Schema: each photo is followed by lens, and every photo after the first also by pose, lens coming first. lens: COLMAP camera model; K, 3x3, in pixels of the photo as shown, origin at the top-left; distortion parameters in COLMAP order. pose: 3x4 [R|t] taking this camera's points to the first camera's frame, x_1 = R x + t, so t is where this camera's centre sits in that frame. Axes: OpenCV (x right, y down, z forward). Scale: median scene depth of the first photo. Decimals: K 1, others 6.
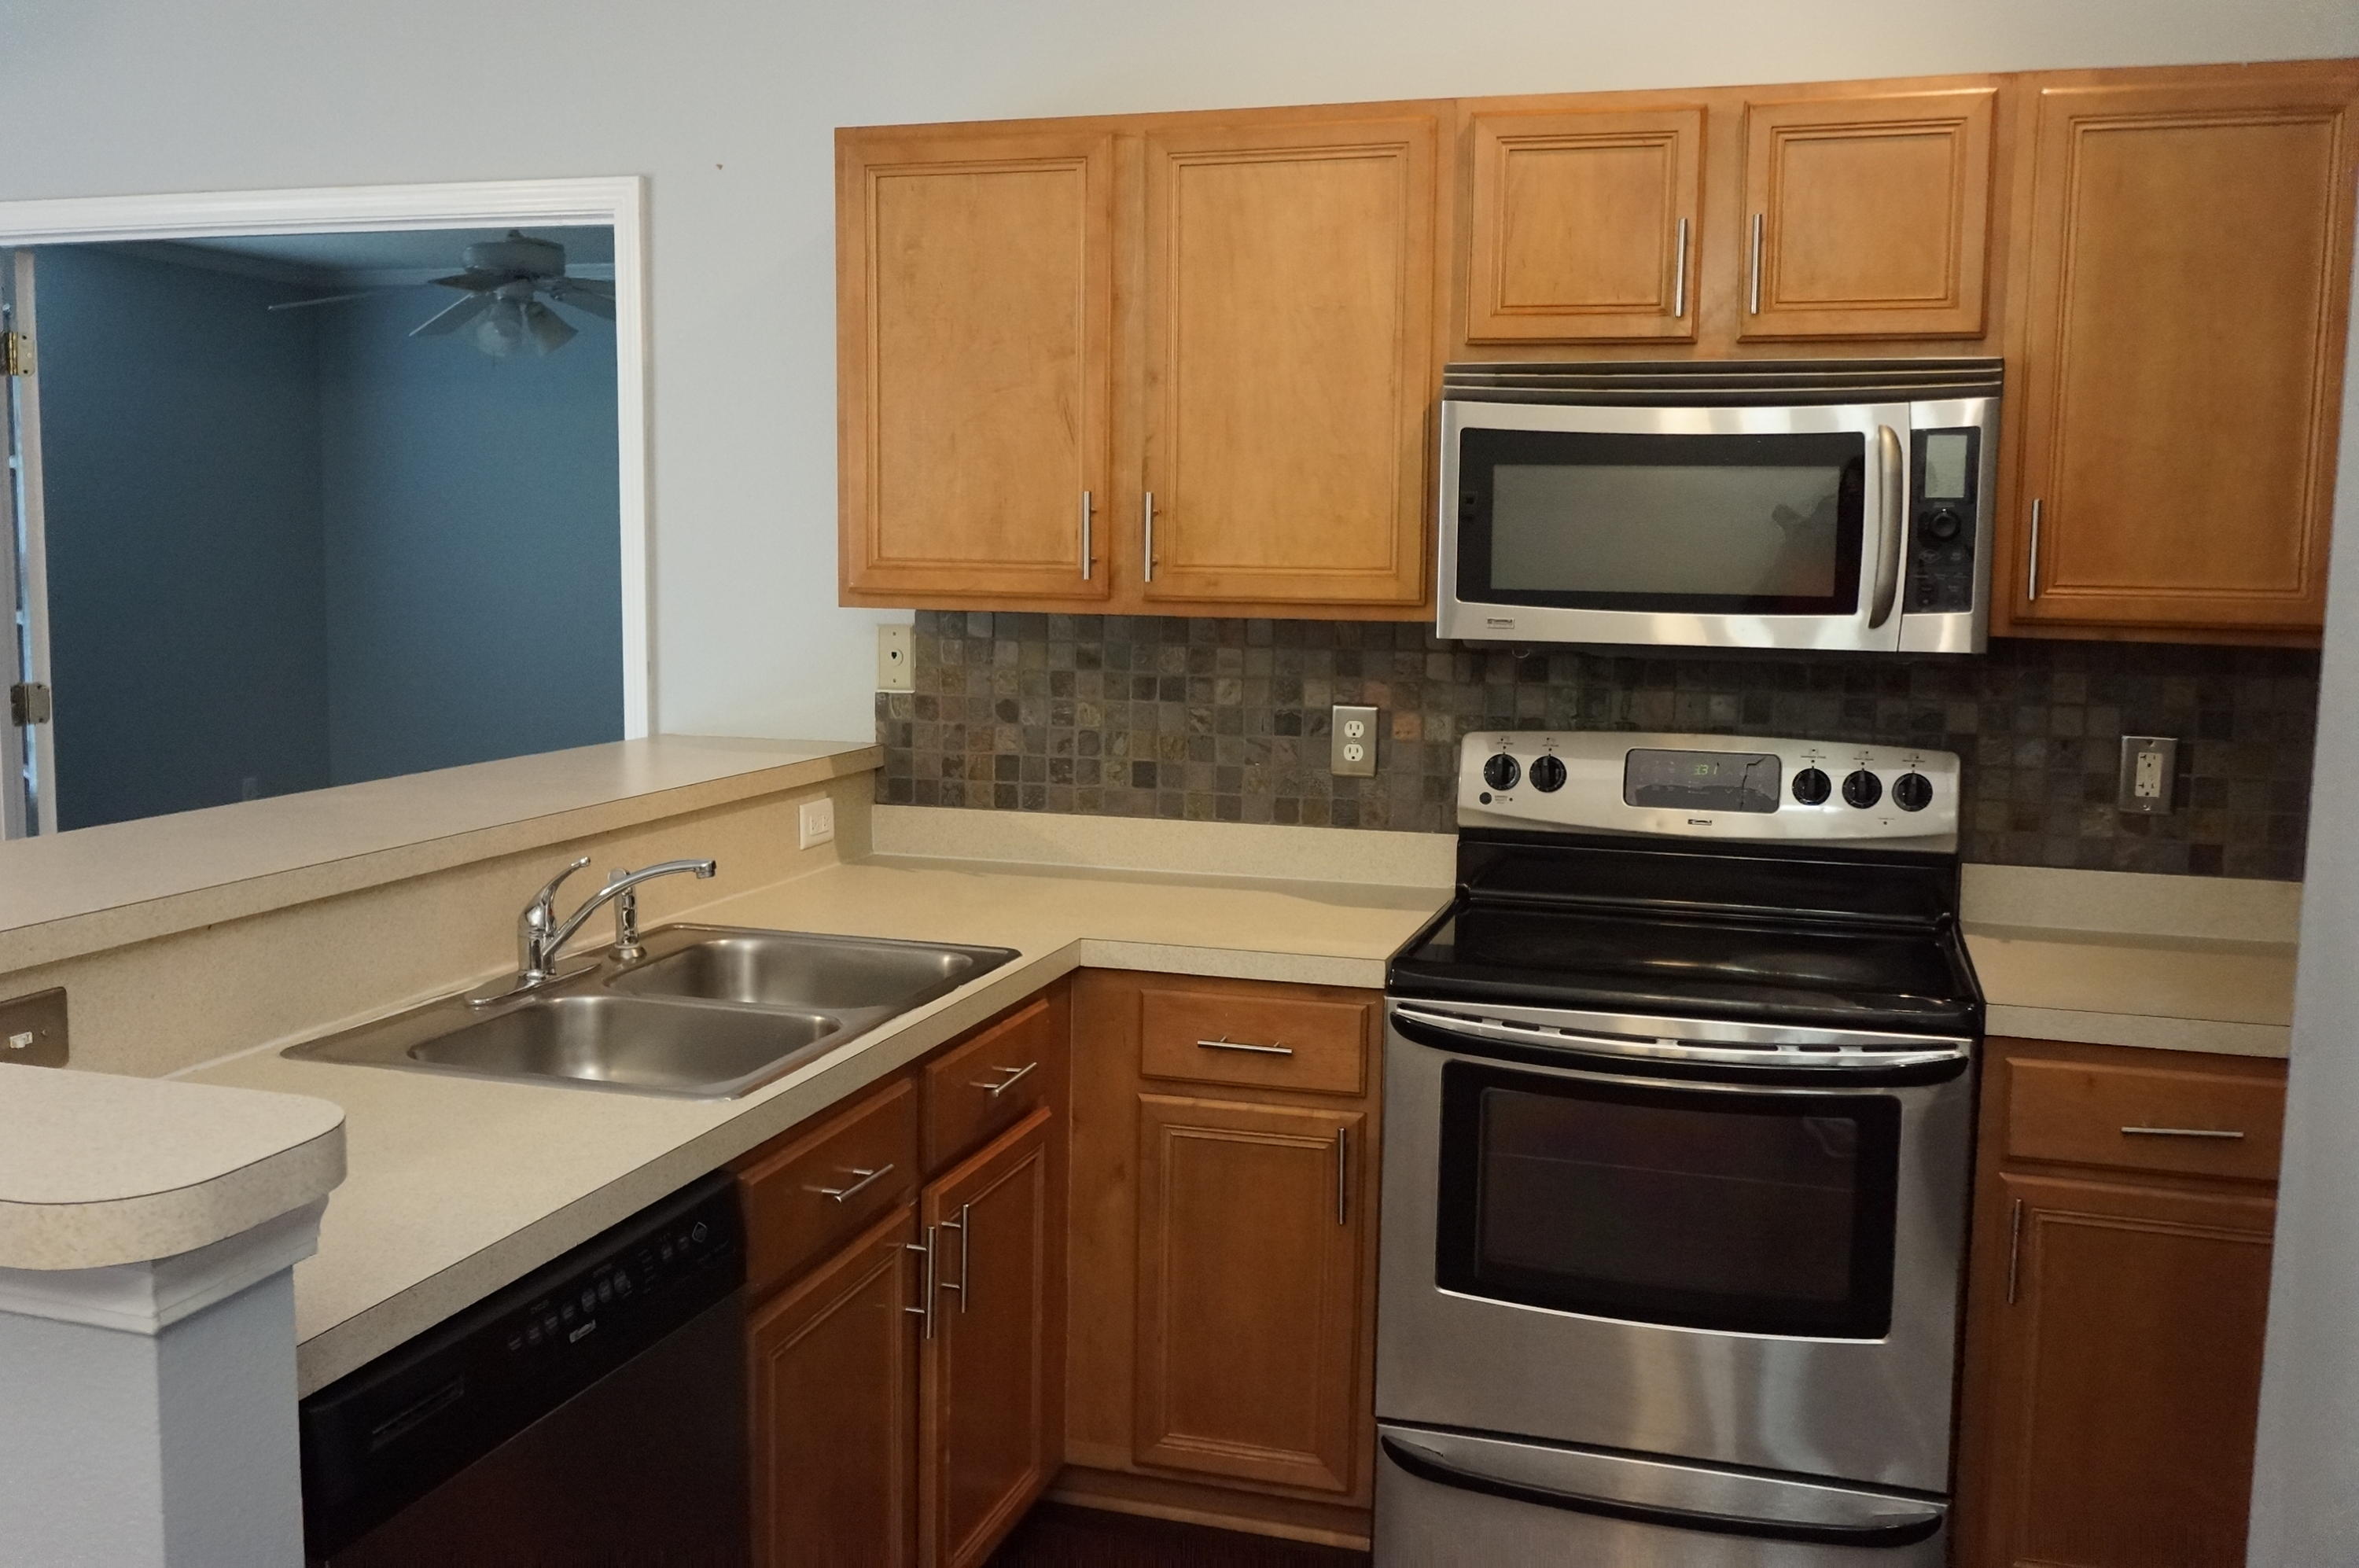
lens RADIAL K [[2127.8, 0, 1178.3], [0, 2127.8, 765.1], [0, 0, 1]] dist [0.013122, -0.033262]
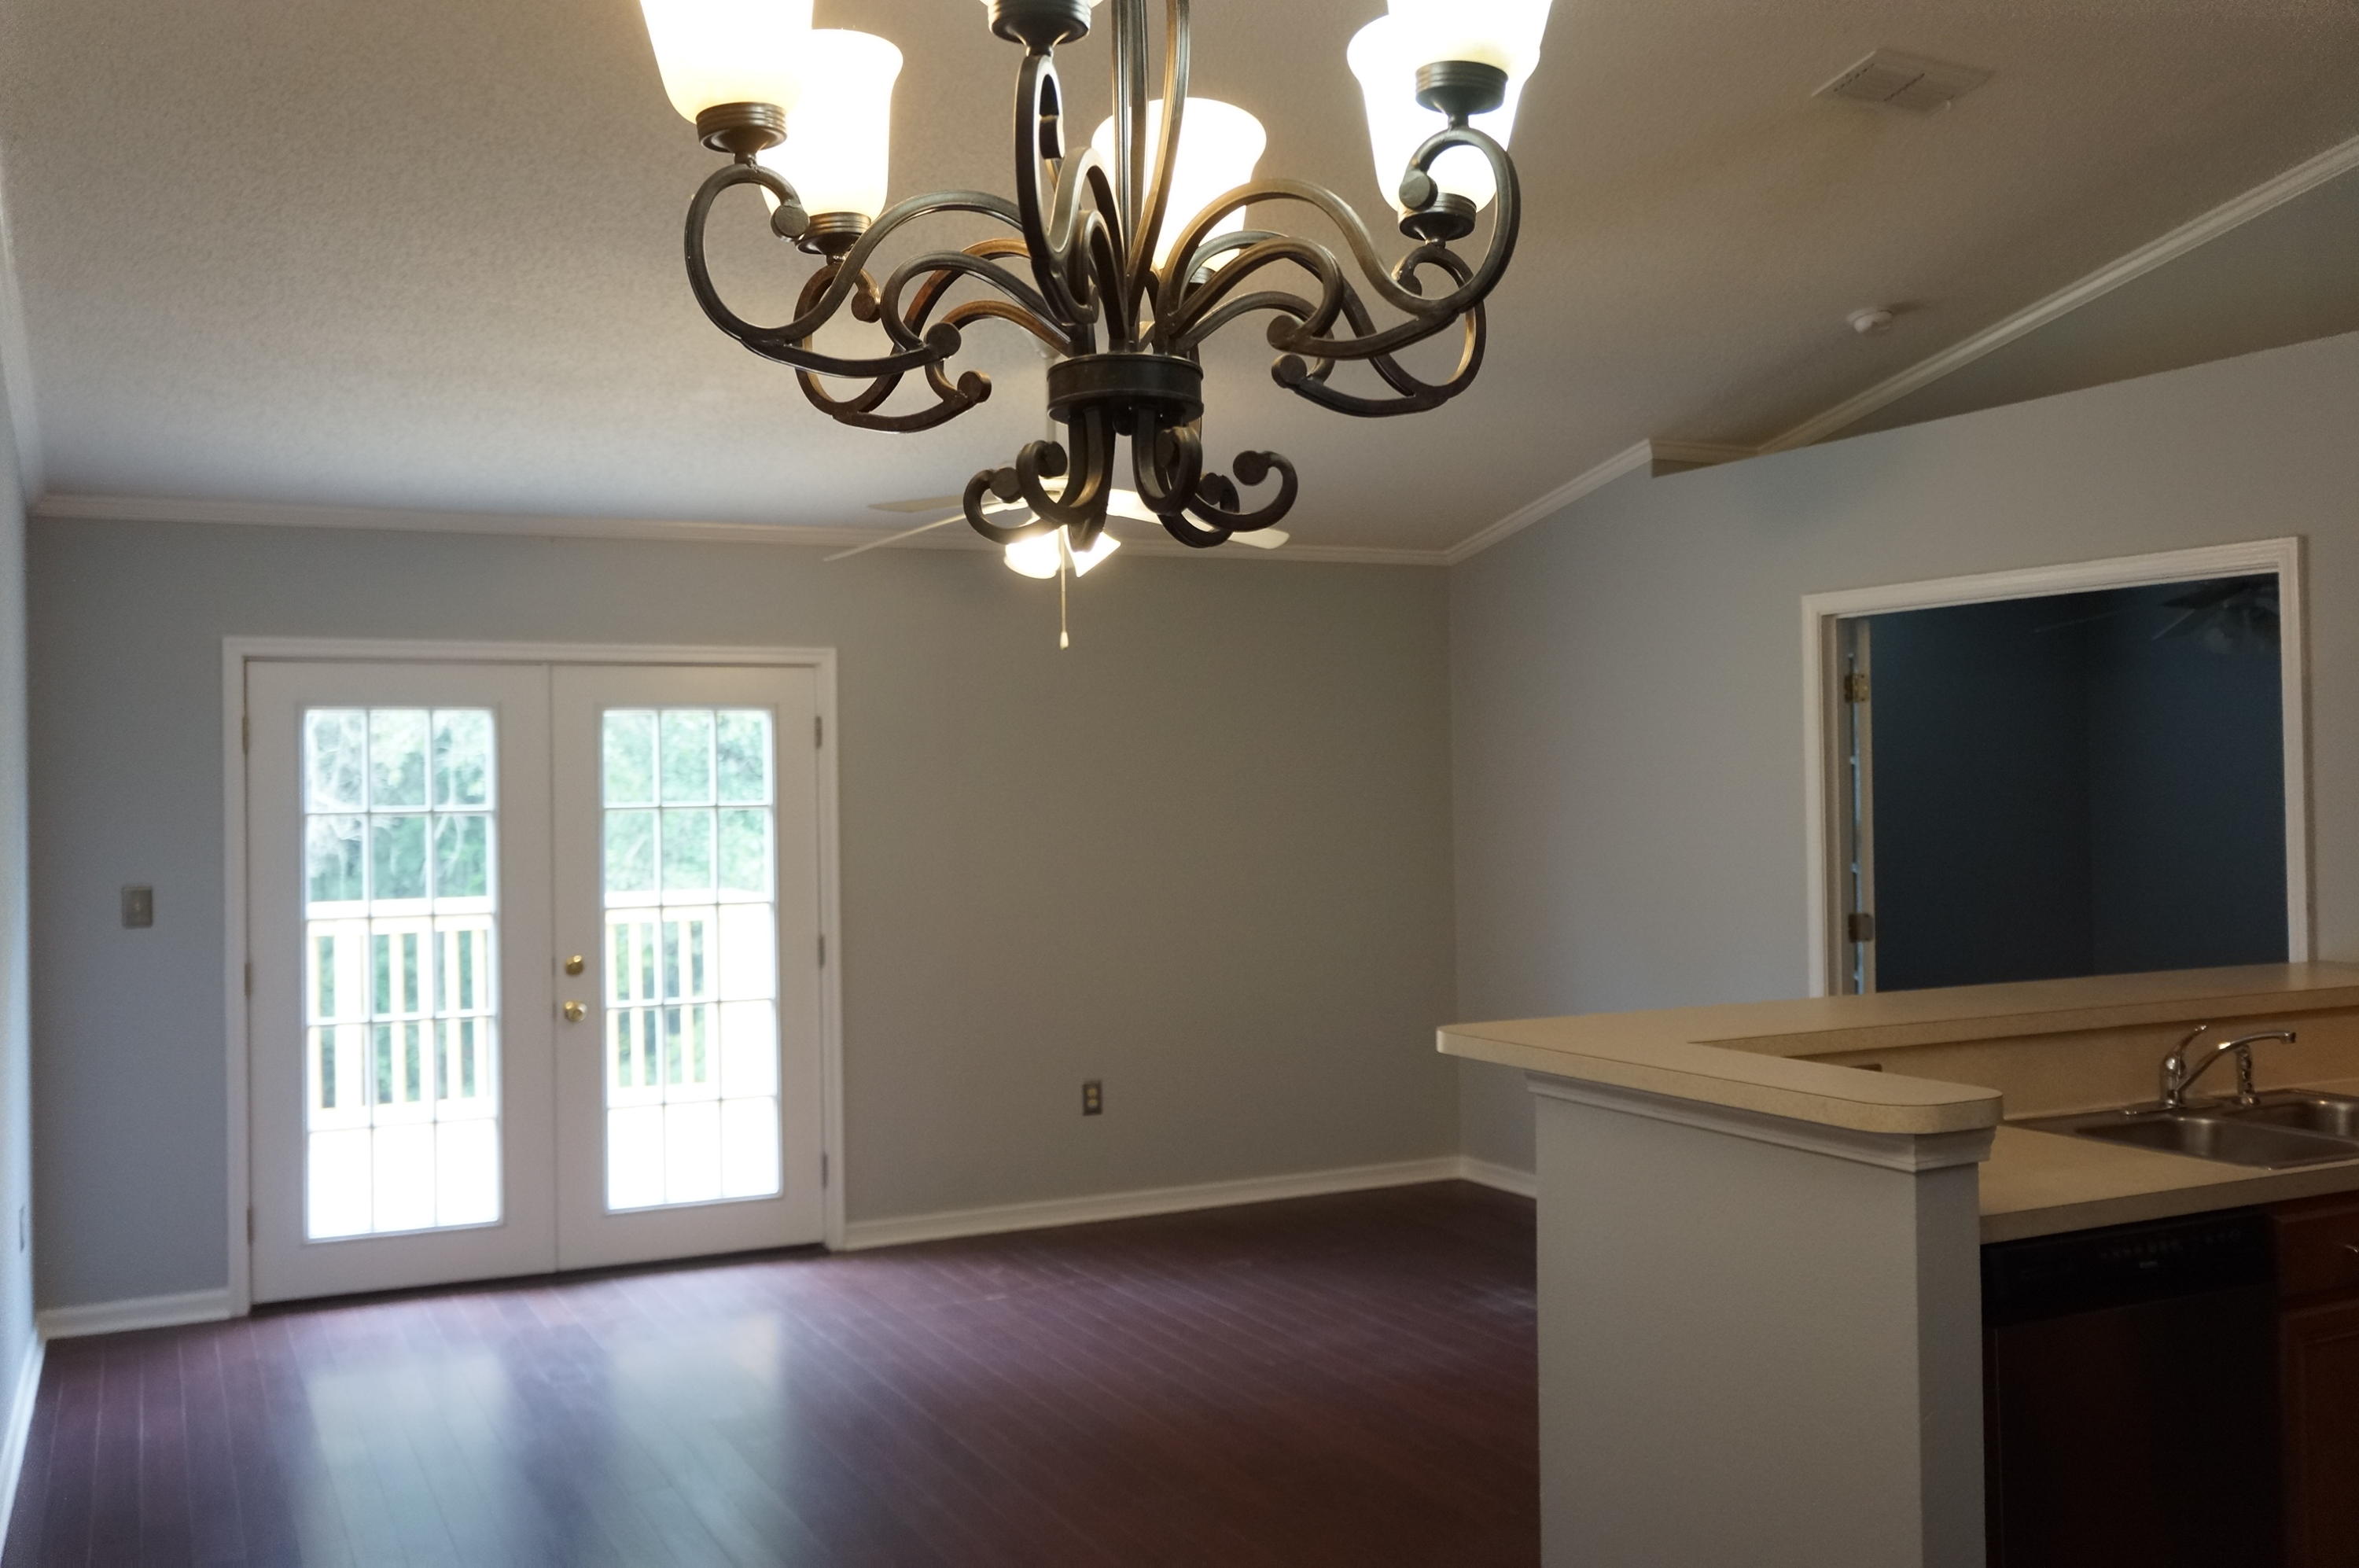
lens RADIAL K [[2127.8, 0, 1176.7], [0, 2127.8, 761.9], [0, 0, 1]] dist [0.013122, -0.033262]
pose [[0.696422, -0.031832, -0.716926, 0.204820], [-0.055430, 0.993645, -0.097964, 0.031389], [0.715489, 0.107964, 0.690232, -0.393661]]
